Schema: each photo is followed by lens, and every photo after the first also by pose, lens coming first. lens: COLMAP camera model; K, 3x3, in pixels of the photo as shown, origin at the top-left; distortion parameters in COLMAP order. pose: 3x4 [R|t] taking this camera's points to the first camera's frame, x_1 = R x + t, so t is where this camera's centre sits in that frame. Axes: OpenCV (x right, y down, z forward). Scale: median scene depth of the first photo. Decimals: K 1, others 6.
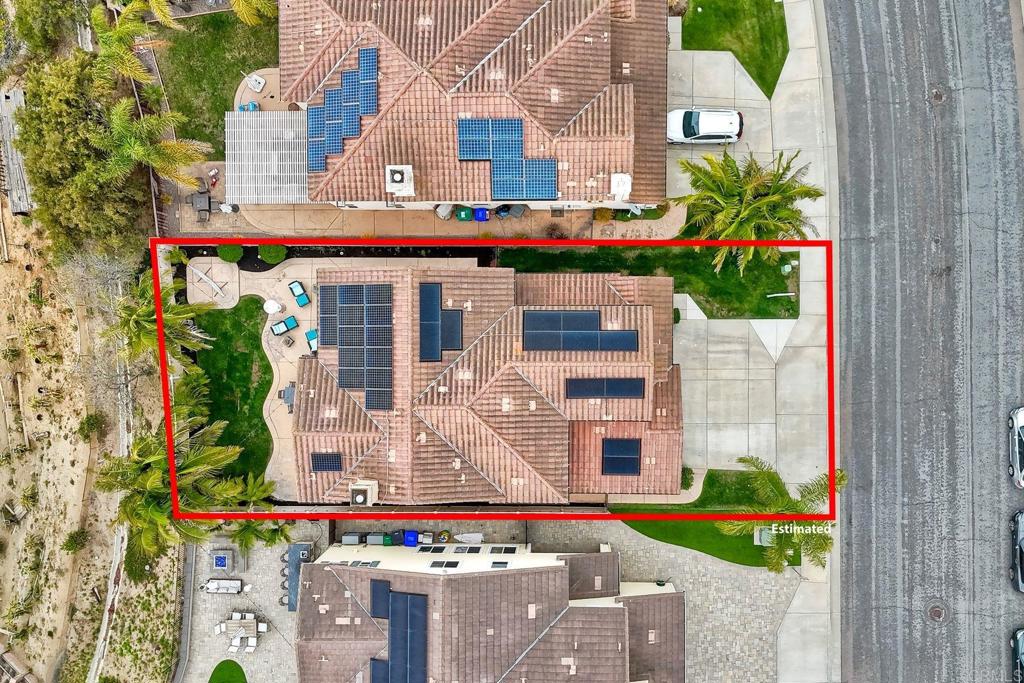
lens RADIAL K [[956.4, 0, 550.0], [0, 956.4, 334.2], [0, 0, 1]] dist [0.090402, -0.156696]
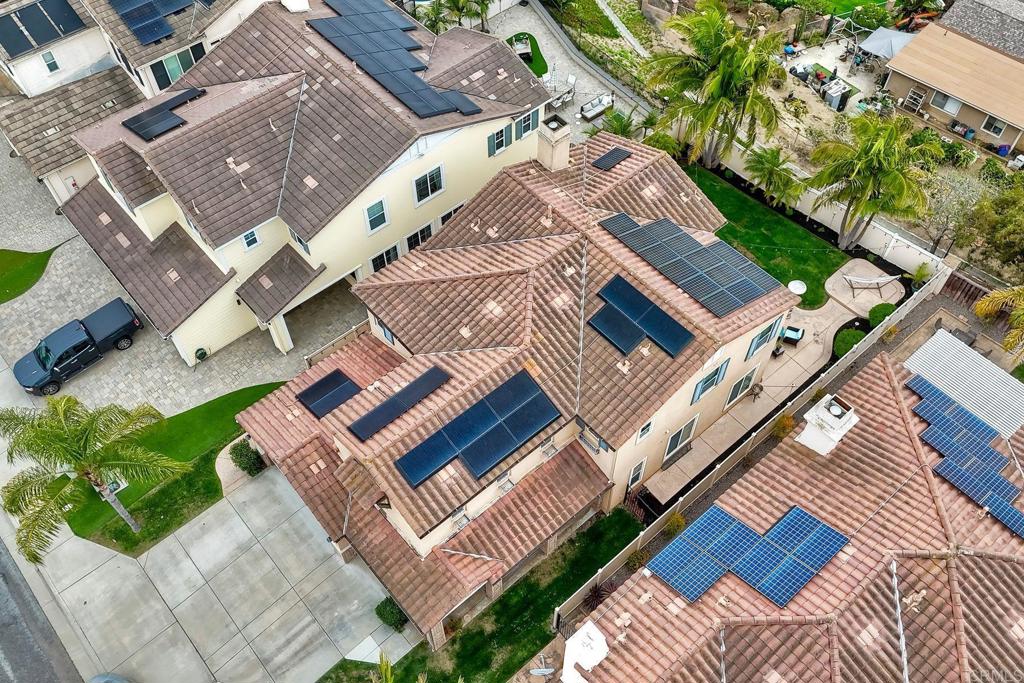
lens RADIAL K [[904.3, 0, 512.0], [0, 904.3, 341.5], [0, 0, 1]] dist [0.094850, -0.118154]
pose [[-0.756282, 0.546830, -0.359186, 0.209655], [-0.653970, -0.615897, 0.439312, -0.260052], [0.019007, 0.567141, 0.823402, 0.431429]]
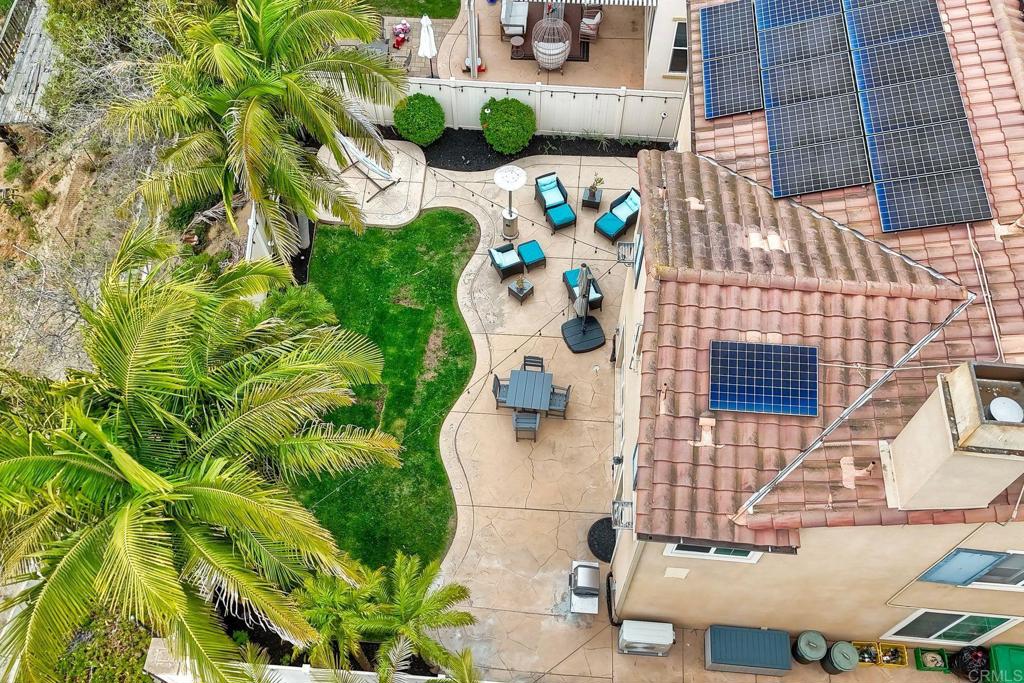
lens RADIAL K [[884.5, 0, 512.0], [0, 884.5, 341.5], [0, 0, 1]] dist [0.060338, -0.018495]
pose [[0.996667, 0.077299, -0.026065, -0.300848], [-0.079433, 0.846858, -0.525854, 0.269374], [-0.018574, 0.526172, 0.850175, 0.770795]]
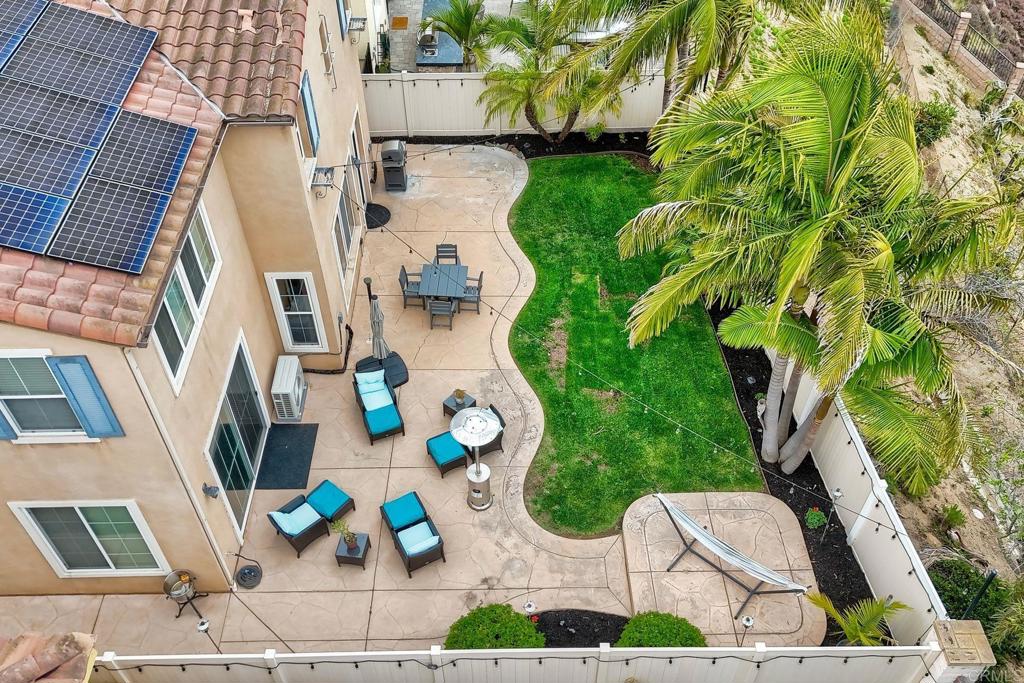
lens RADIAL K [[930.2, 0, 512.0], [0, 930.2, 341.5], [0, 0, 1]] dist [0.105399, -0.126542]
pose [[-0.999296, 0.029367, 0.023359, -0.340119], [-0.004659, -0.714792, 0.699322, -0.229195], [0.037234, 0.698721, 0.714425, 0.861969]]
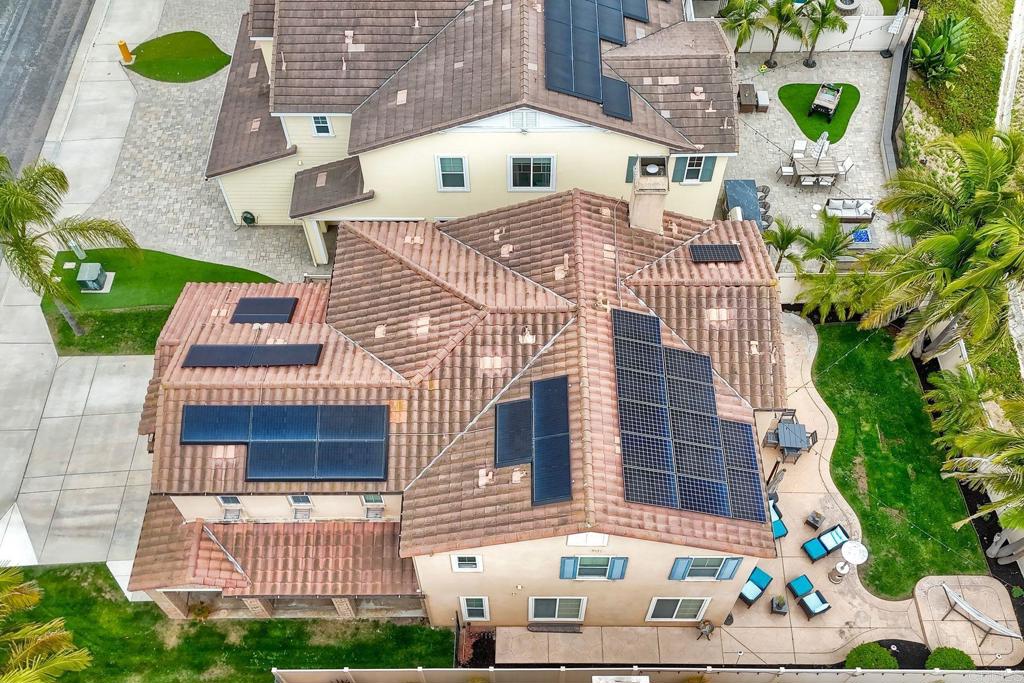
lens RADIAL K [[945.1, 0, 515.8], [0, 945.1, 430.3], [0, 0, 1]] dist [0.087383, -0.130271]
pose [[-0.999723, 0.010625, 0.020993, -0.114495], [0.001627, -0.858880, 0.512174, -0.280316], [0.023472, 0.512066, 0.858625, 0.528038]]
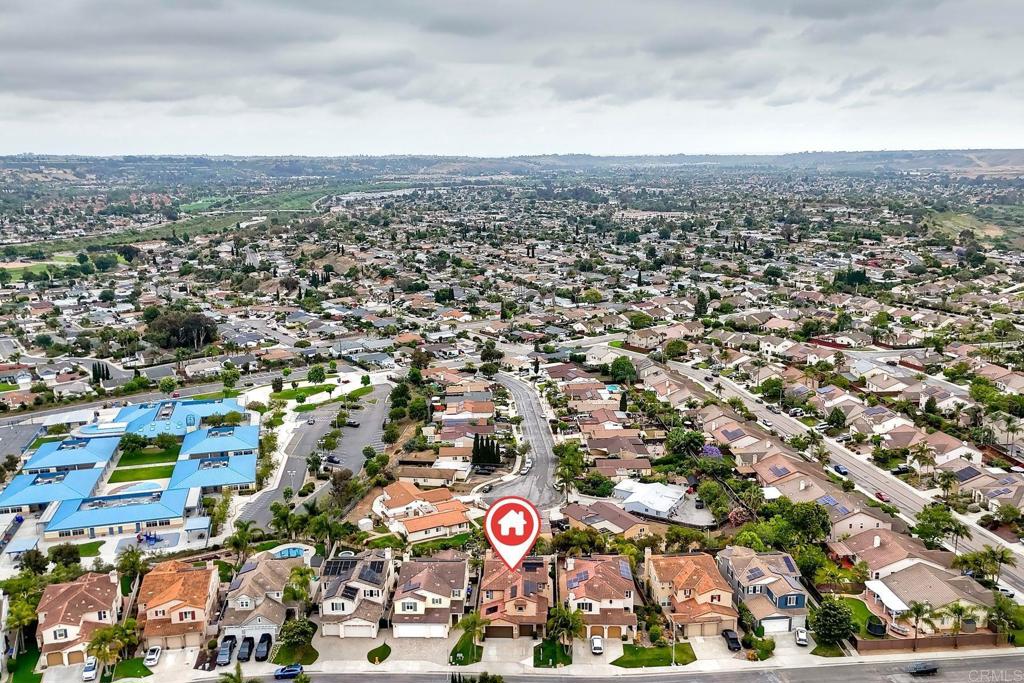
lens RADIAL K [[930.2, 0, 512.0], [0, 930.2, 341.5], [0, 0, 1]] dist [0.105399, -0.126542]
pose [[-0.032265, 0.250818, -0.967497, 3.183772], [-0.999477, -0.010064, 0.030722, -0.032484], [-0.002031, 0.967982, 0.251011, -0.769182]]
